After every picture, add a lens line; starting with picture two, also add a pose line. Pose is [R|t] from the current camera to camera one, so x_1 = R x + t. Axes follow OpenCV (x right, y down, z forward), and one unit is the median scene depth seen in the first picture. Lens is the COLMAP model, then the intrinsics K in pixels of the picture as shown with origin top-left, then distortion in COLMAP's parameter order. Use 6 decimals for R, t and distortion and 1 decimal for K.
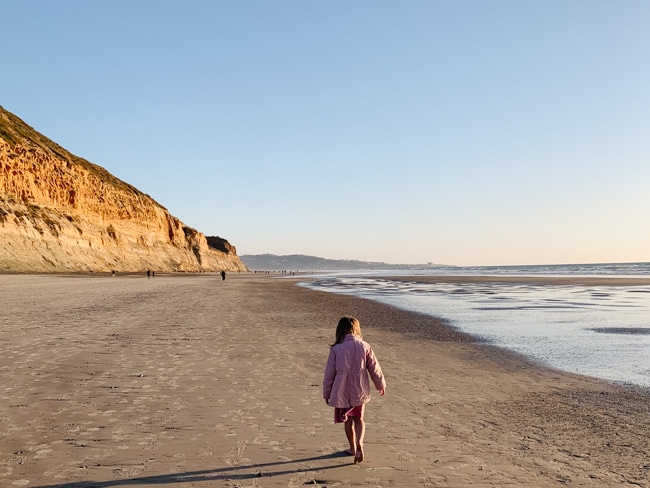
lens RADIAL K [[497.5, 0, 325.5], [0, 497.5, 245.1], [0, 0, 1]] dist [0.009348, 0.002315]
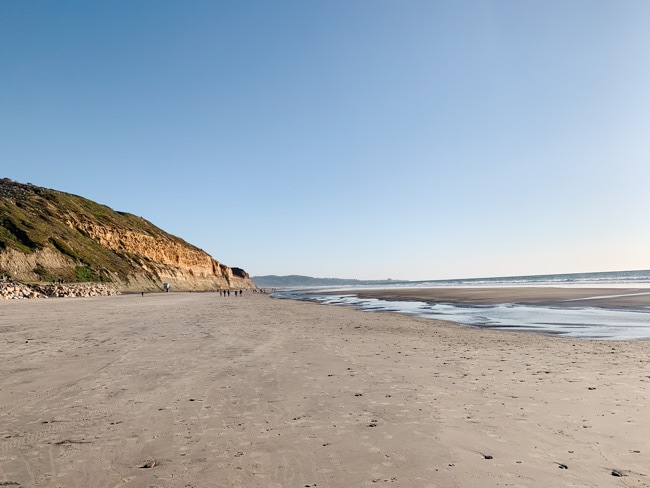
lens RADIAL K [[497.5, 0, 324.3], [0, 497.5, 242.9], [0, 0, 1]] dist [0.009348, 0.002315]
pose [[0.999382, -0.022512, -0.027009, 0.147933], [0.021638, 0.999246, -0.032233, -0.050946], [0.027714, 0.031629, 0.999115, -0.816651]]
